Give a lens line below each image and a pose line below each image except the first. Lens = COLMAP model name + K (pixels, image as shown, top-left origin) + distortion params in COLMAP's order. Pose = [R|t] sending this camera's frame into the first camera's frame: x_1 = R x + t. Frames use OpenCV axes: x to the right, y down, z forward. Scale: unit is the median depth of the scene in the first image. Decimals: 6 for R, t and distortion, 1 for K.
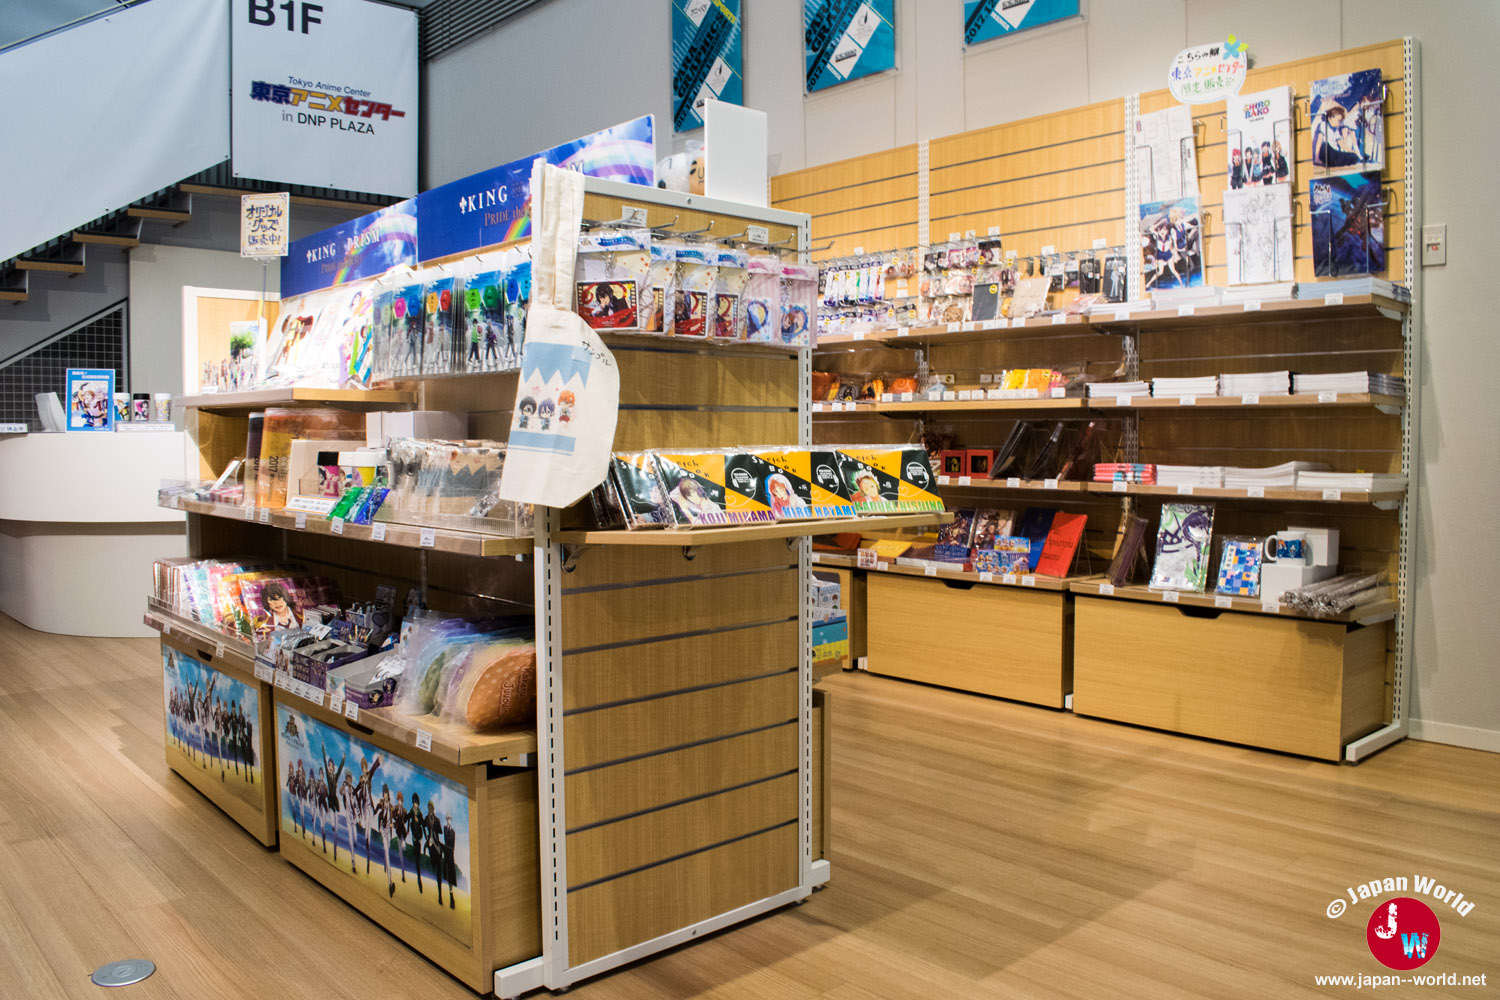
lens RADIAL K [[1182.4, 0, 750.0], [0, 1182.4, 500.0], [0, 0, 1]] dist [-0.072854, -0.003899]
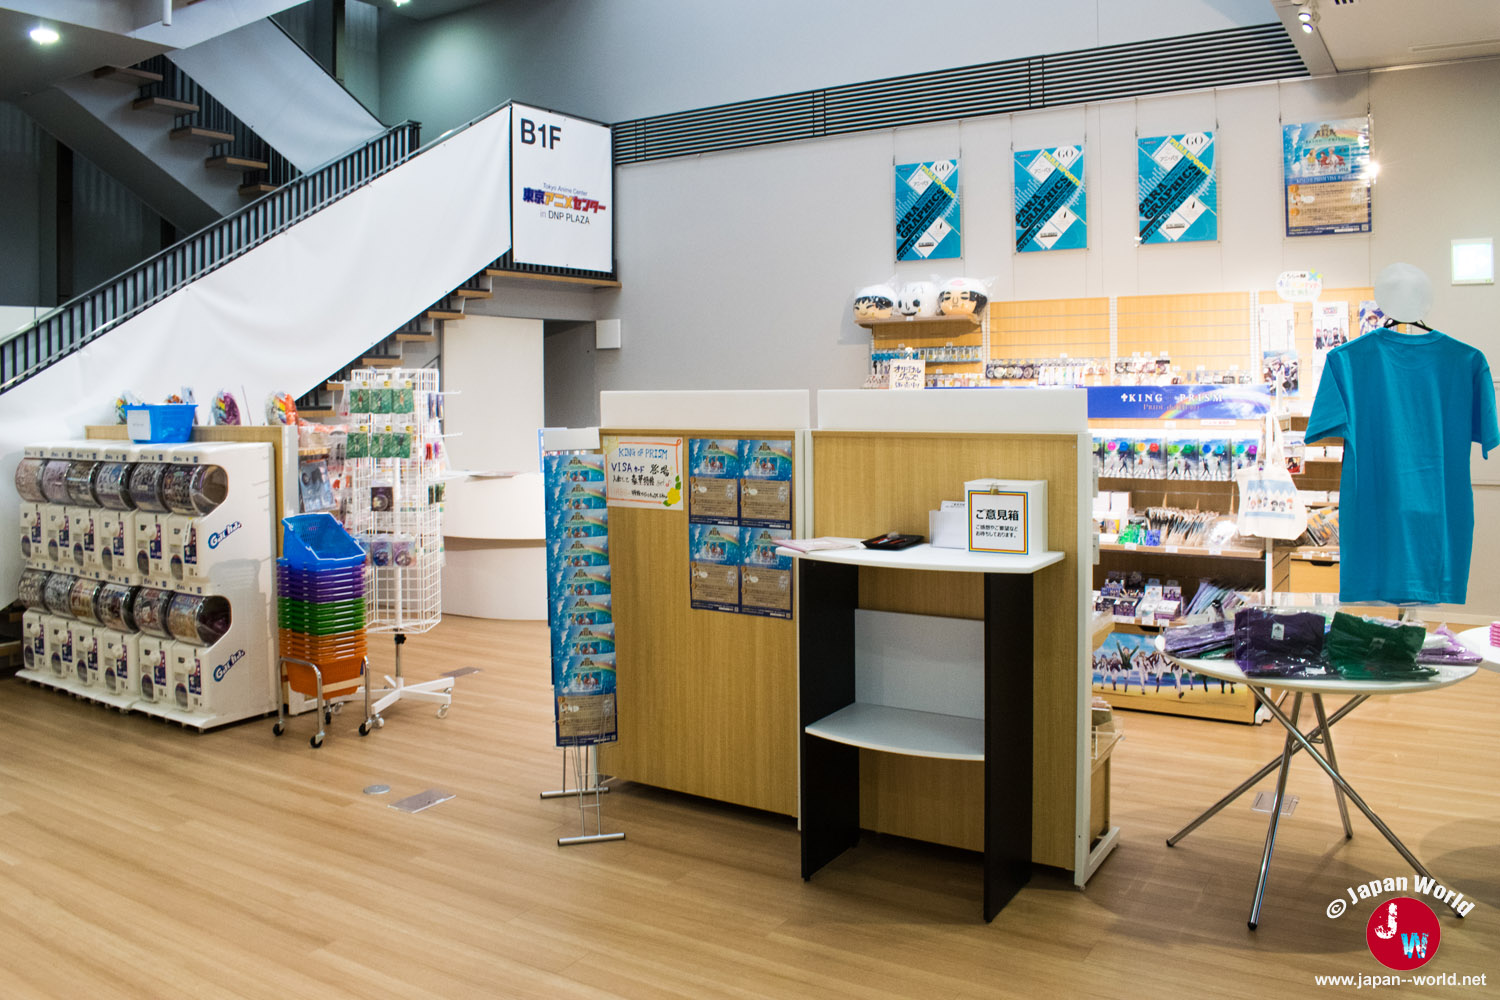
lens RADIAL K [[1189.2, 0, 750.5], [0, 1189.2, 430.6], [0, 0, 1]] dist [-0.087418, 0.004393]
pose [[0.964867, -0.017221, 0.262175, -0.771674], [0.023125, 0.999543, -0.019452, -0.083047], [-0.261720, 0.024831, 0.964824, -0.490455]]
